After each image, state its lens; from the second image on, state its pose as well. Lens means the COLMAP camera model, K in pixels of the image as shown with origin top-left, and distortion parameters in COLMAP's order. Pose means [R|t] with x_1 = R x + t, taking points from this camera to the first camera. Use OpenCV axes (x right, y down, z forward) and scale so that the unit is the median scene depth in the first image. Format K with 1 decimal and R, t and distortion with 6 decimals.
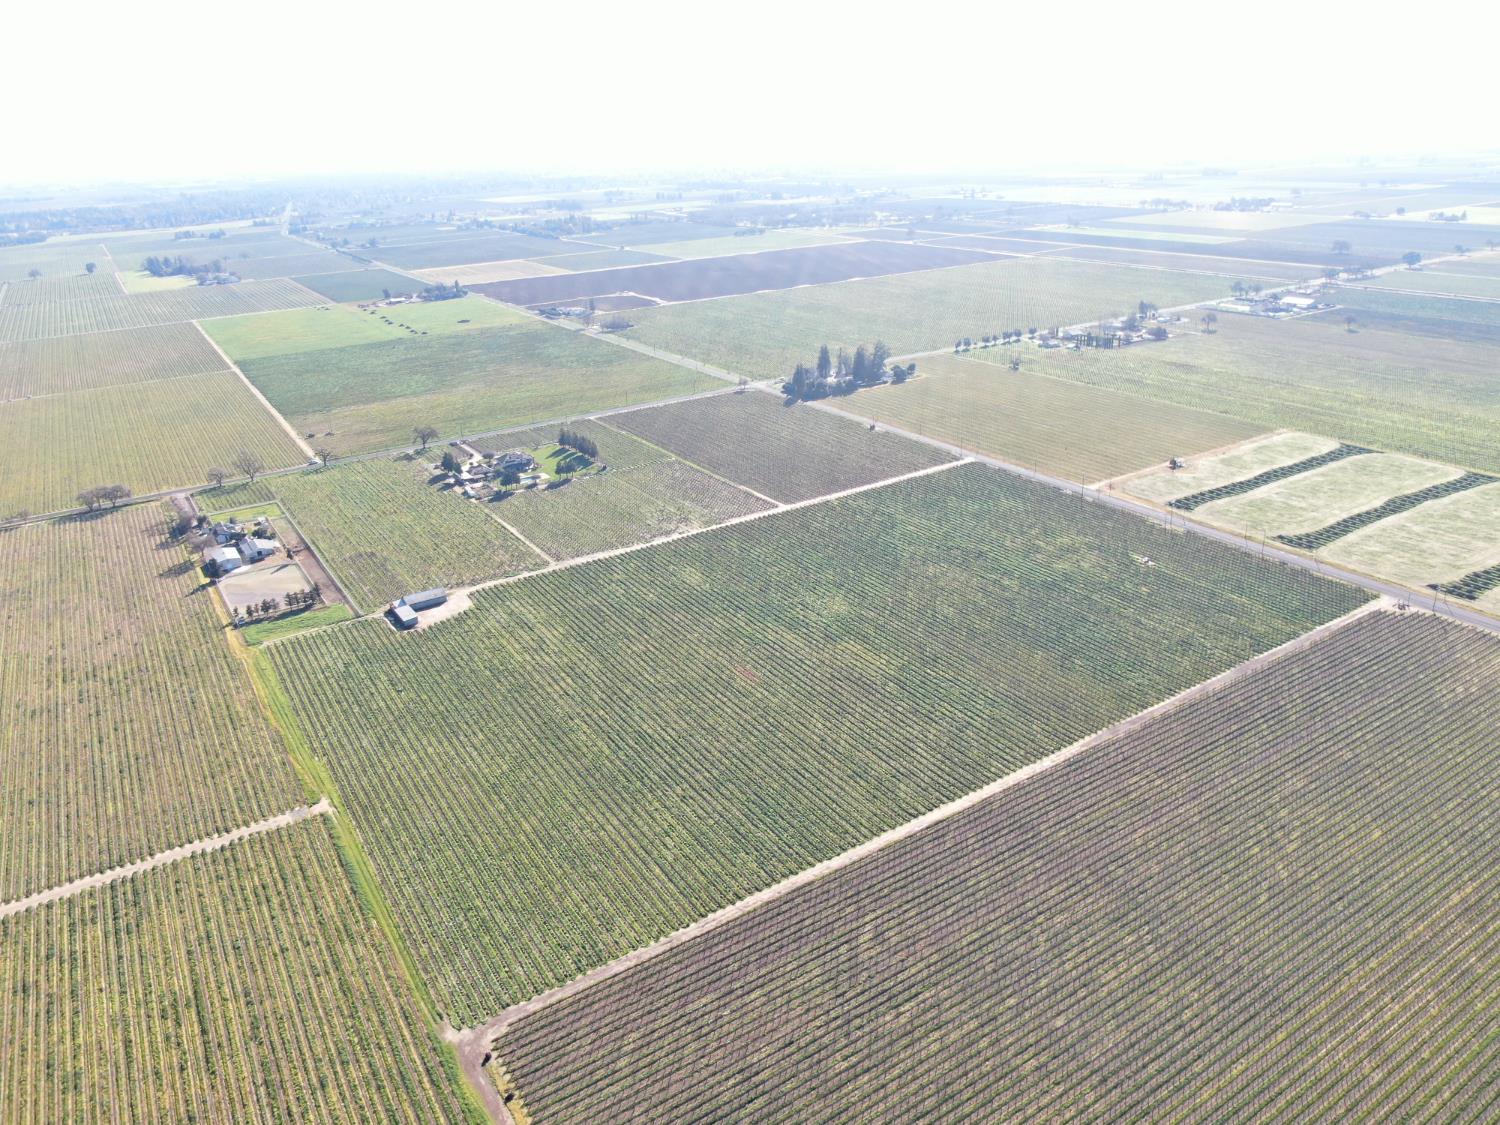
lens RADIAL K [[1077.4, 0, 745.1], [0, 1077.4, 559.2], [0, 0, 1]] dist [-0.026123, 0.025229]
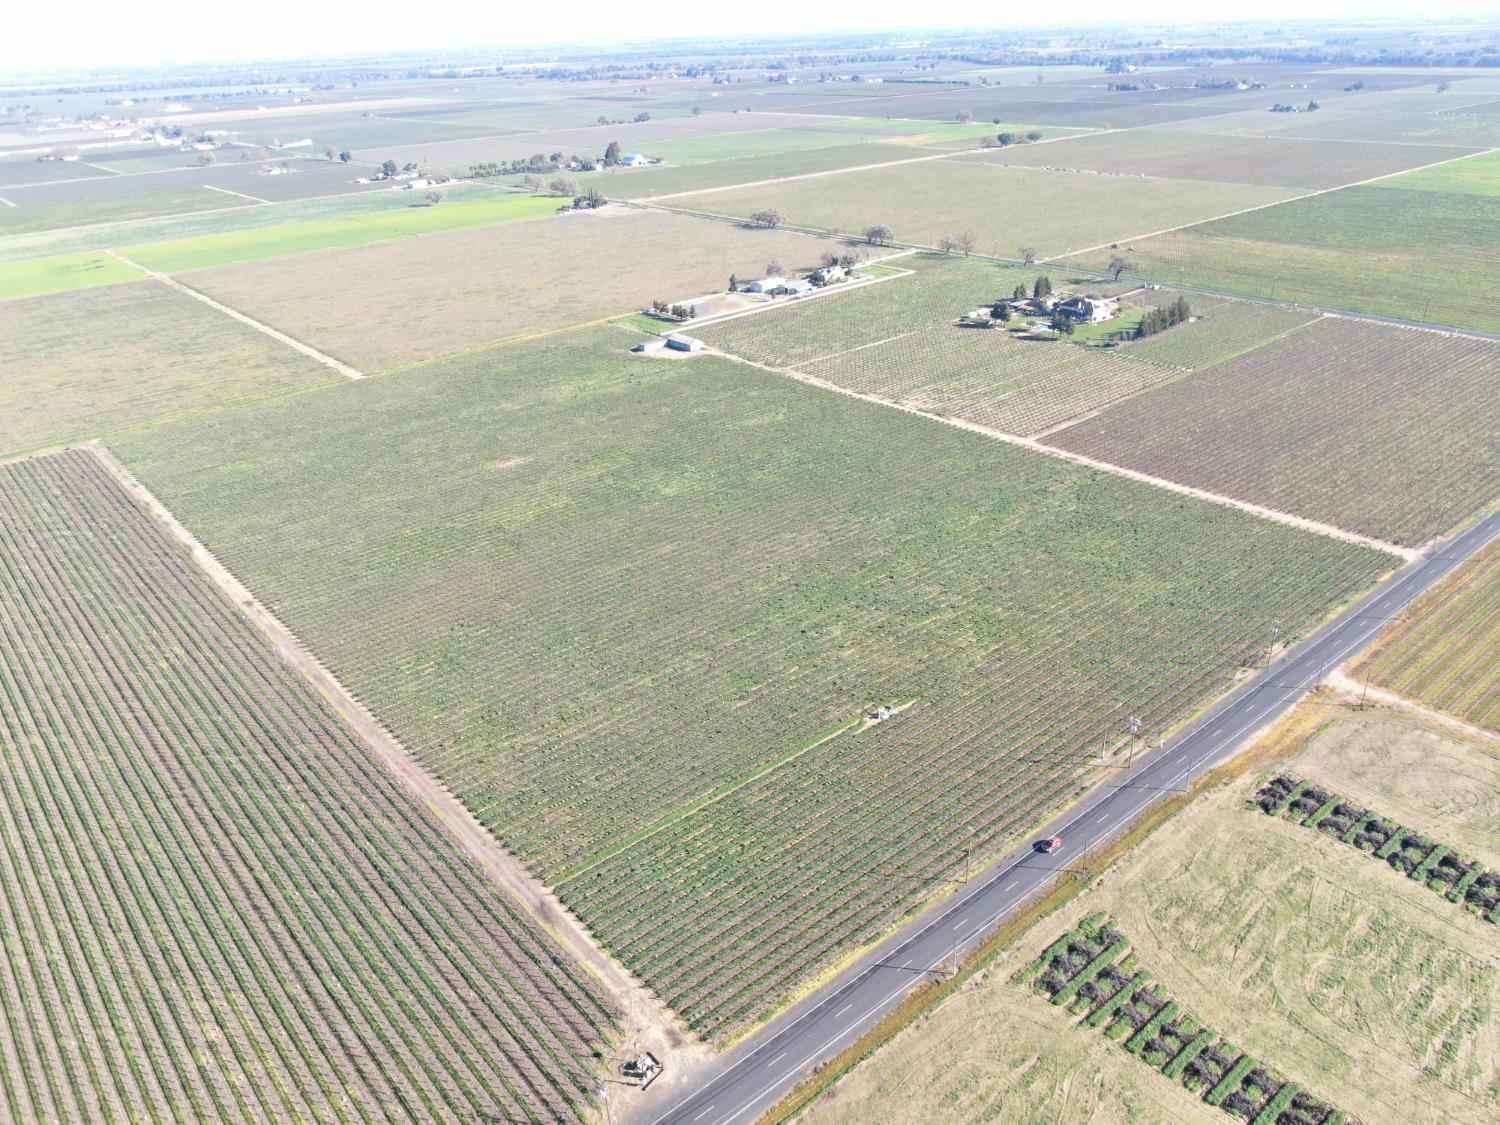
lens RADIAL K [[1077.4, 0, 745.1], [0, 1077.4, 559.2], [0, 0, 1]] dist [-0.026123, 0.025229]
pose [[0.136021, 0.474105, -0.869898, 0.744434], [-0.338519, 0.847451, 0.408939, -0.236209], [0.931076, 0.238853, 0.275765, 0.768520]]
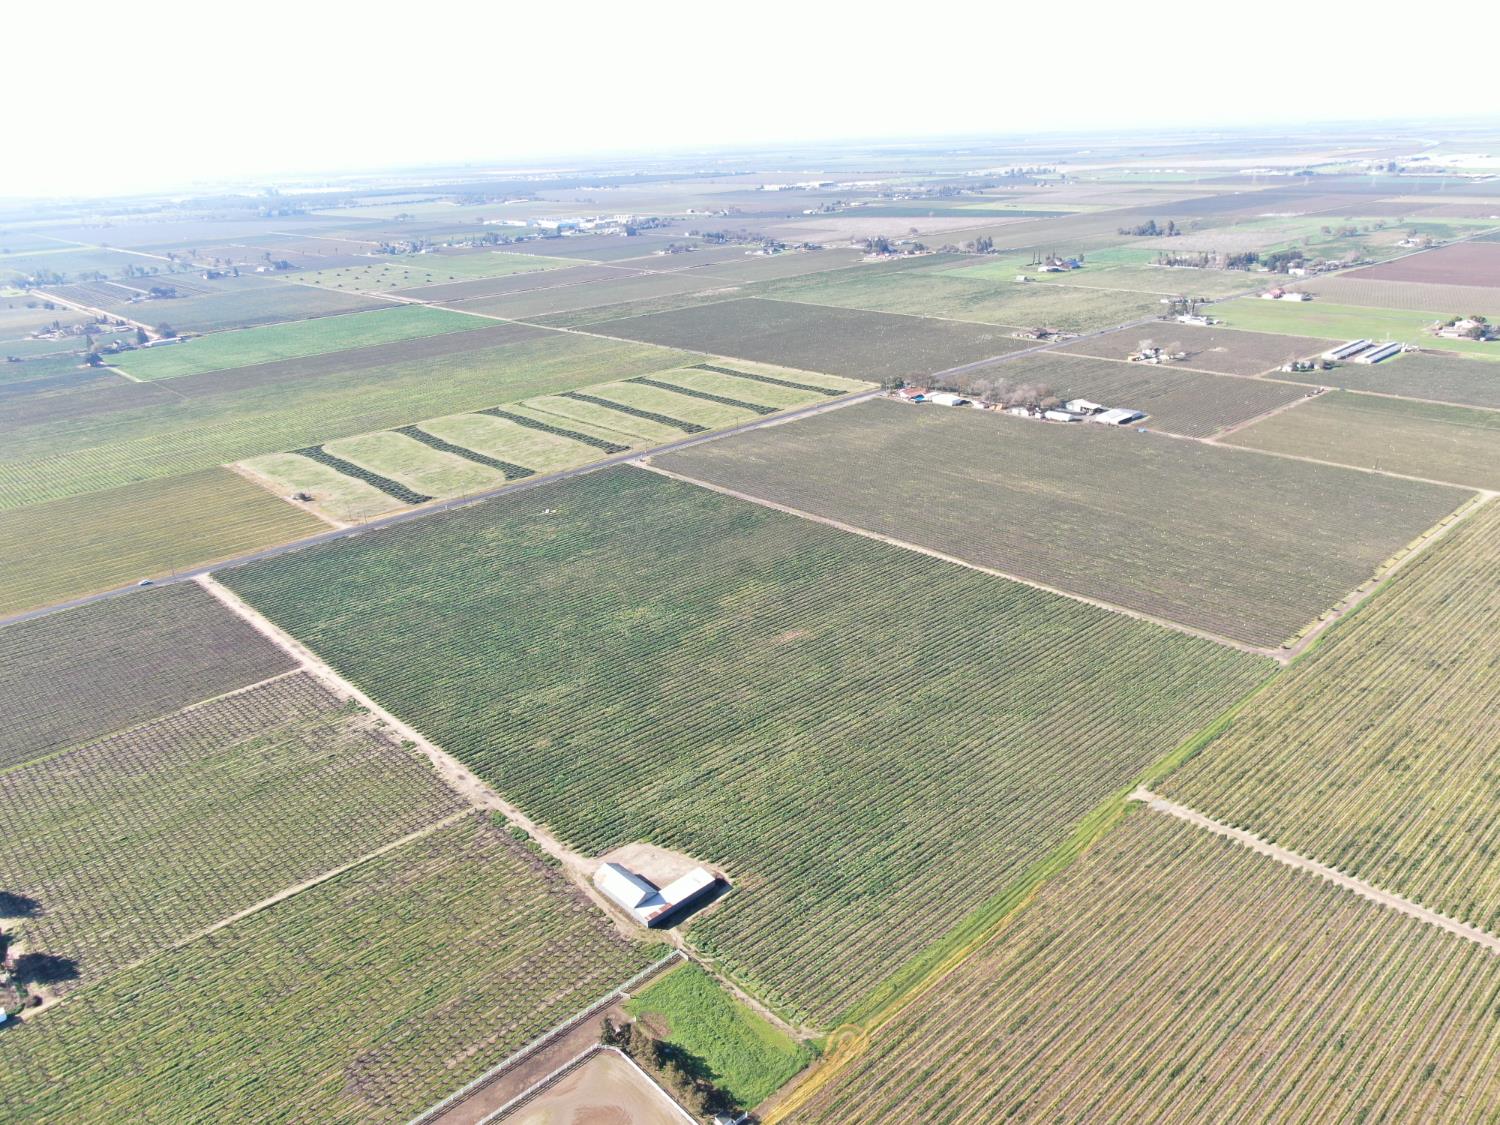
lens RADIAL K [[1077.4, 0, 745.1], [0, 1077.4, 559.2], [0, 0, 1]] dist [-0.026123, 0.025229]
pose [[-0.180506, -0.320006, 0.930061, -0.775116], [0.406311, 0.836880, 0.366802, -0.296929], [-0.895728, 0.444104, -0.021040, 0.832320]]
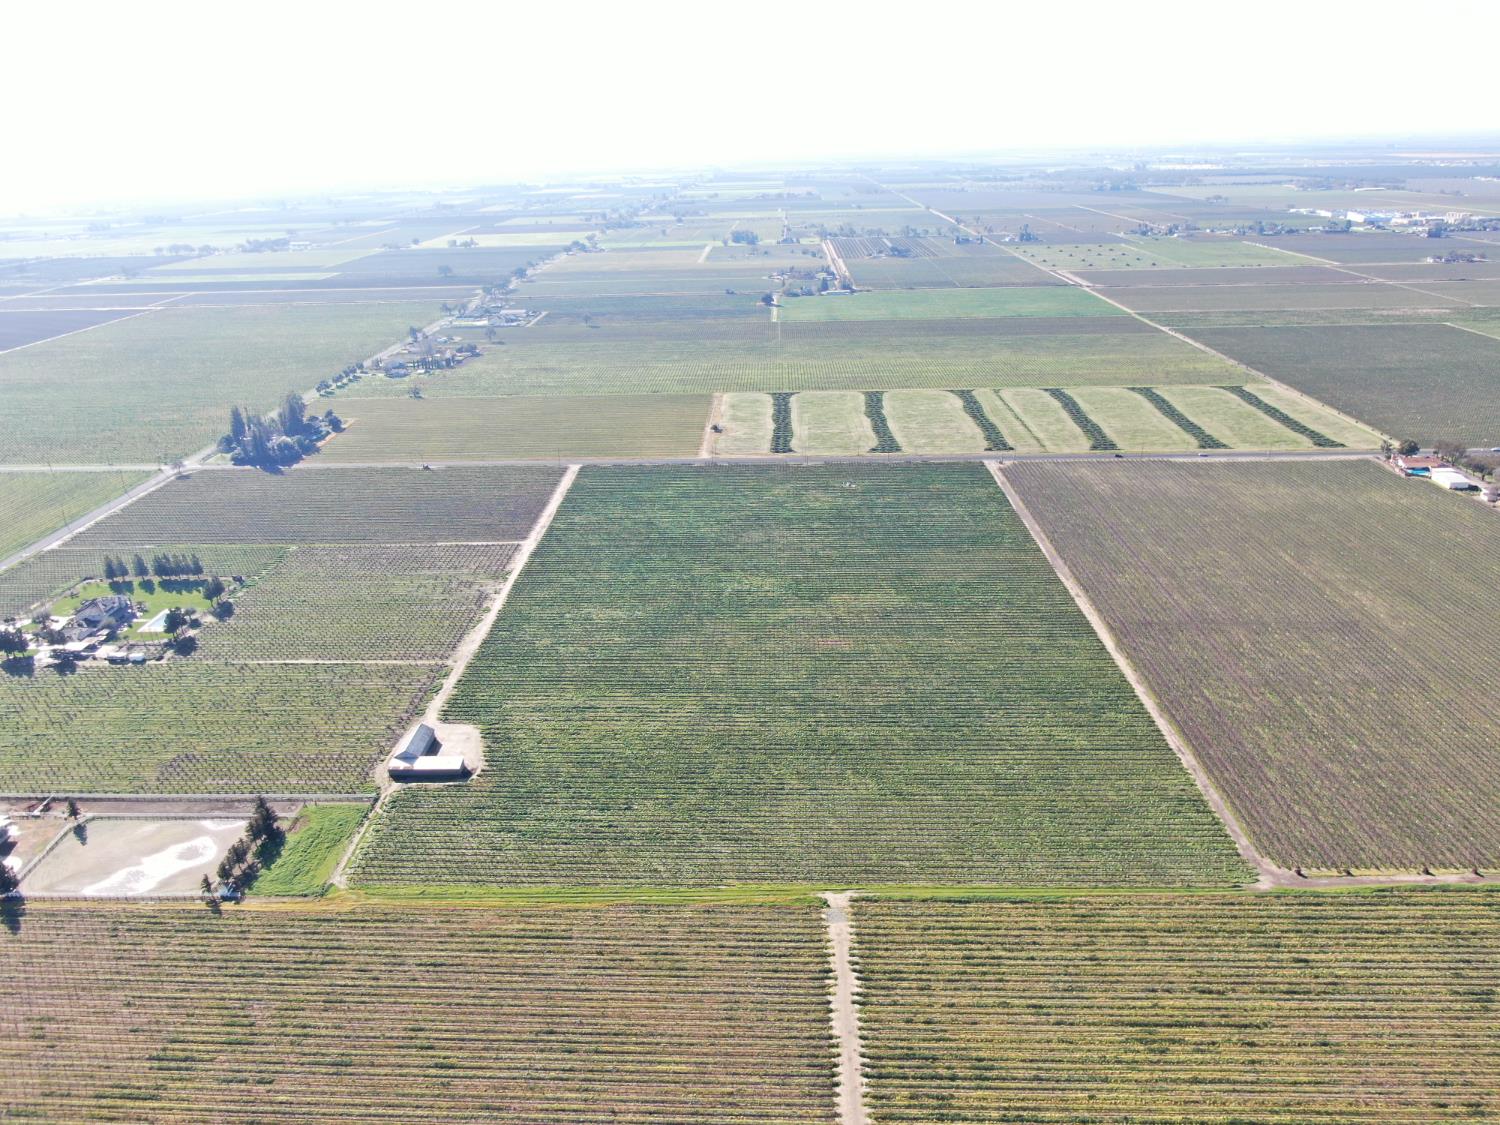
lens RADIAL K [[1077.4, 0, 745.1], [0, 1077.4, 559.2], [0, 0, 1]] dist [-0.026123, 0.025229]
pose [[0.562484, -0.278654, 0.778437, -0.683763], [0.311709, 0.943494, 0.112504, -0.094064], [-0.765800, 0.179364, 0.617559, 0.322156]]
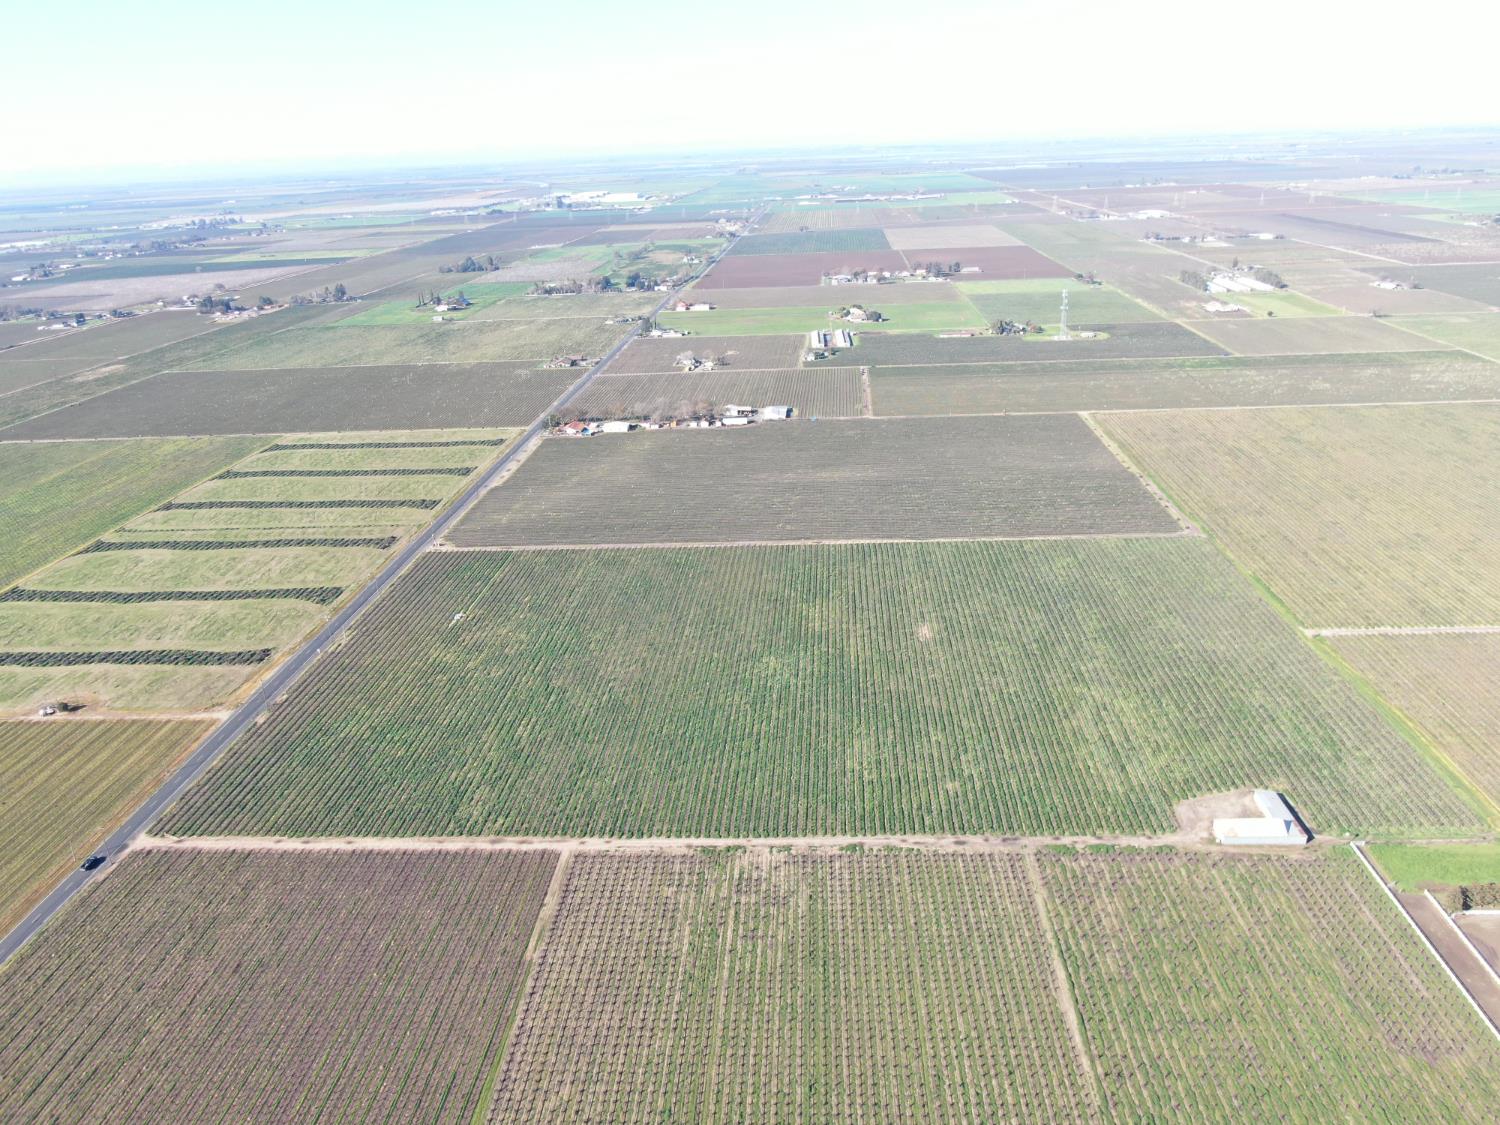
lens RADIAL K [[1077.4, 0, 745.1], [0, 1077.4, 559.2], [0, 0, 1]] dist [-0.026123, 0.025229]
pose [[-0.810222, -0.142552, 0.568523, -0.378382], [0.283324, 0.753867, 0.592800, -0.531951], [-0.513096, 0.641376, -0.570412, 1.357355]]
